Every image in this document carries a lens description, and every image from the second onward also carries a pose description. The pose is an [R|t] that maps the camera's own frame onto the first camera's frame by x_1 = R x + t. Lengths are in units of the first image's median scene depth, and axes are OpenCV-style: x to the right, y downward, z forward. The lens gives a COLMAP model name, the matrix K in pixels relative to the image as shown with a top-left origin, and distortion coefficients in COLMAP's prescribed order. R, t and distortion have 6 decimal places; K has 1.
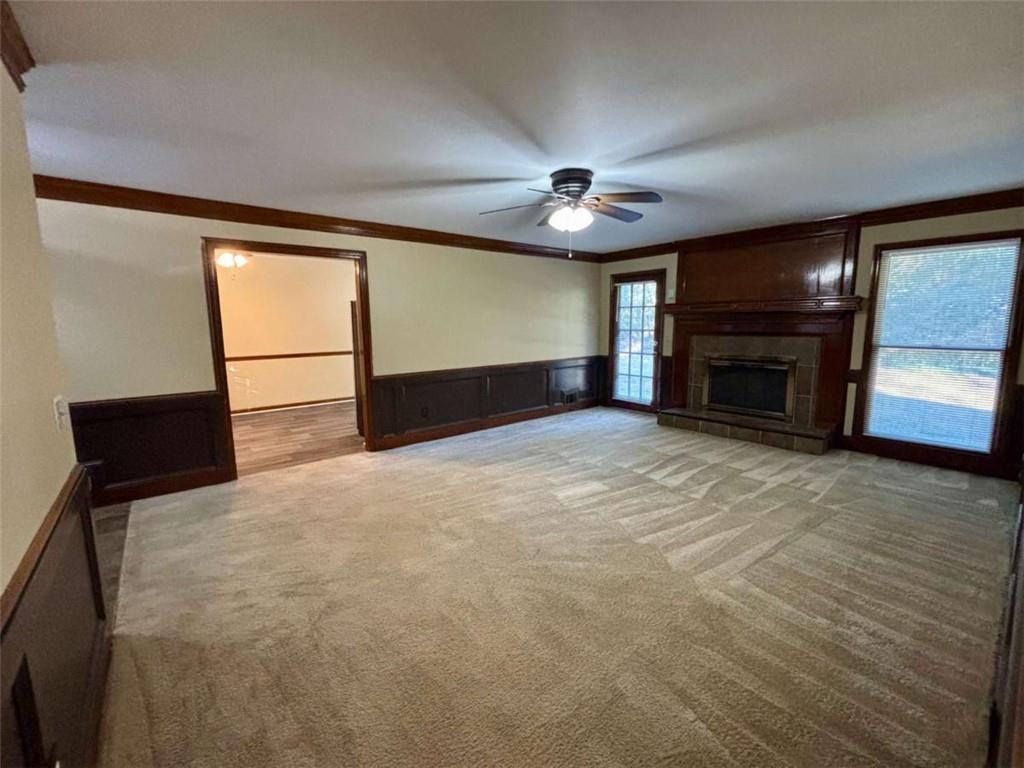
lens RADIAL K [[438.8, 0, 516.2], [0, 438.8, 380.1], [0, 0, 1]] dist [0.002236, 0.000219]
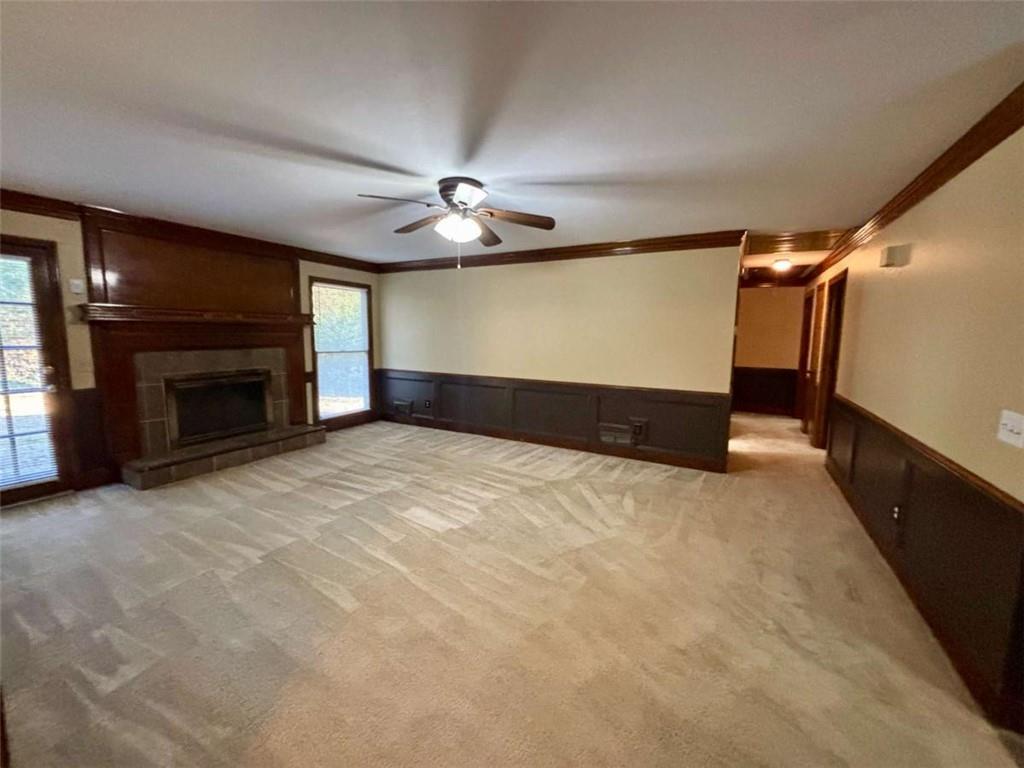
lens RADIAL K [[409.5, 0, 508.1], [0, 409.5, 380.6], [0, 0, 1]] dist [-0.004848, 0.002161]
pose [[-0.364933, -0.104728, 0.925125, -0.517274], [0.114622, 0.981041, 0.156273, -0.112822], [-0.923951, 0.163069, -0.346010, 0.841815]]
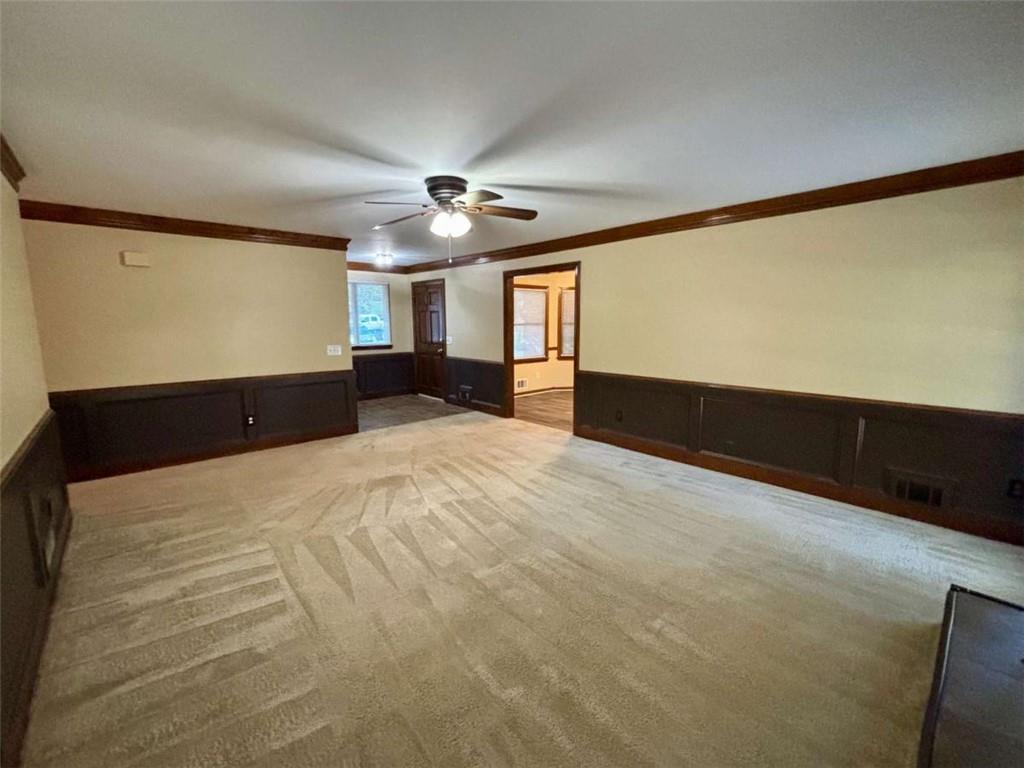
lens RADIAL K [[438.8, 0, 505.1], [0, 438.8, 386.4], [0, 0, 1]] dist [0.002236, 0.000219]
pose [[0.050422, 0.162672, -0.985391, 0.785364], [-0.138414, 0.978263, 0.154413, -0.115441], [0.989090, 0.128606, 0.071842, 0.725626]]
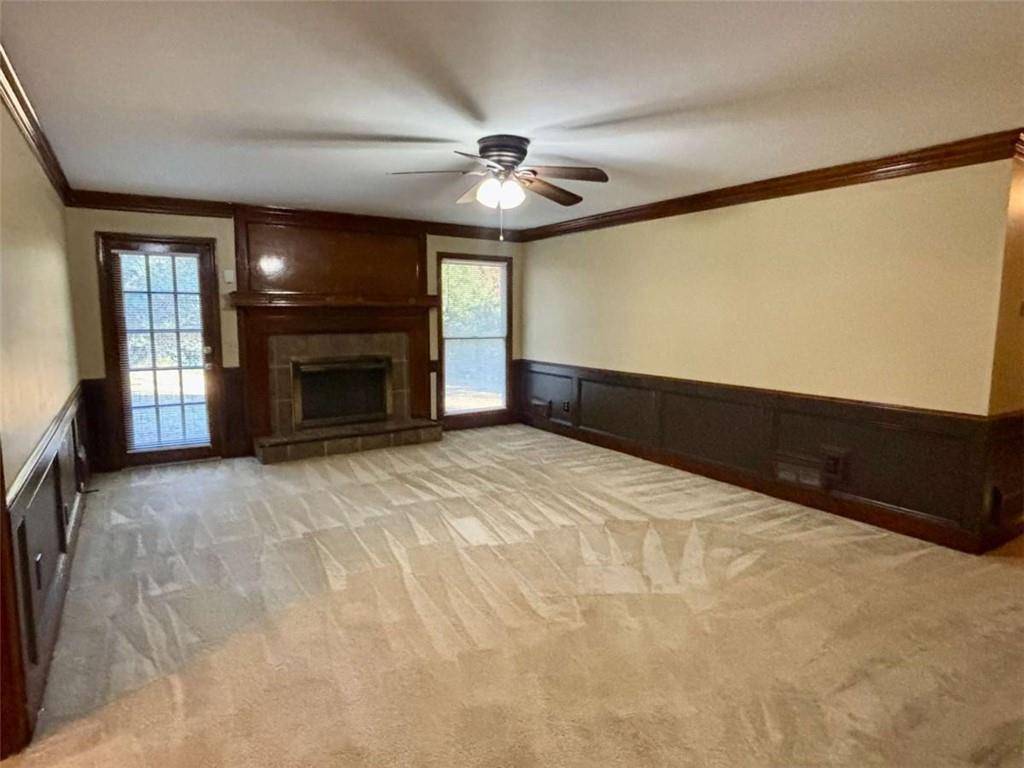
lens RADIAL K [[582.1, 0, 511.7], [0, 582.1, 382.5], [0, 0, 1]] dist [0.006287, -0.012978]
pose [[0.119086, -0.110706, 0.986693, -0.654759], [0.127808, 0.987206, 0.095338, -0.080629], [-0.984624, 0.114754, 0.131712, 0.585474]]
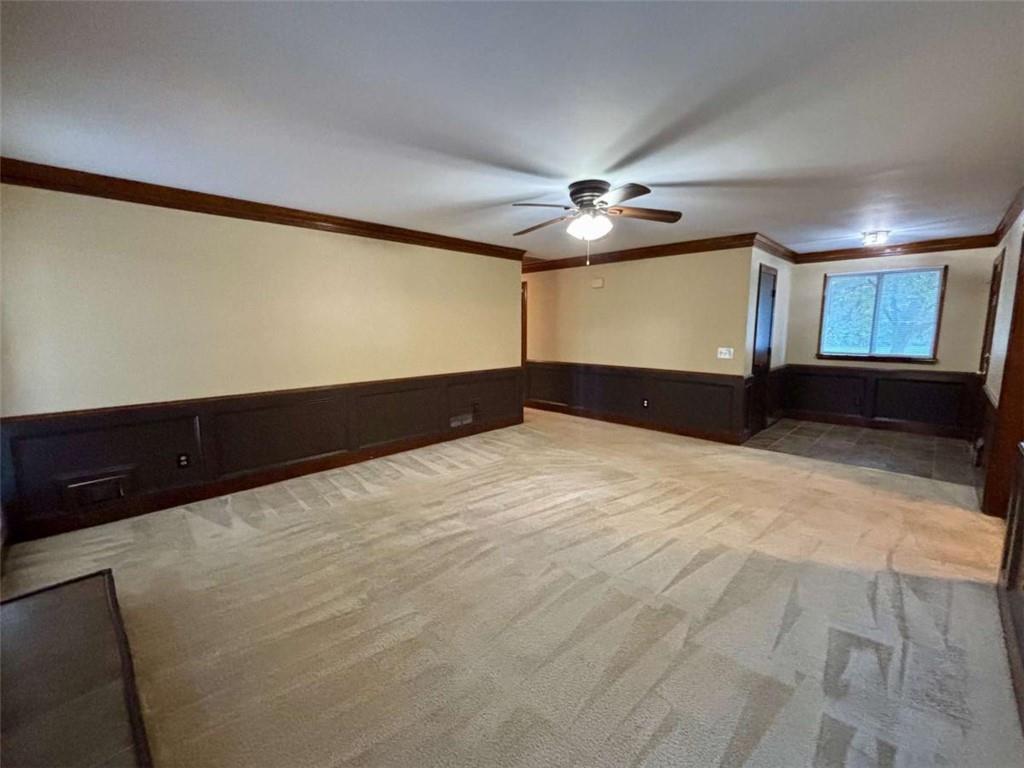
lens RADIAL K [[438.8, 0, 508.1], [0, 438.8, 382.2], [0, 0, 1]] dist [0.002236, 0.000219]
pose [[-0.996169, 0.028057, -0.082824, 0.268085], [0.004790, 0.963216, 0.268686, -0.197276], [0.087316, 0.267260, -0.959660, 1.372107]]
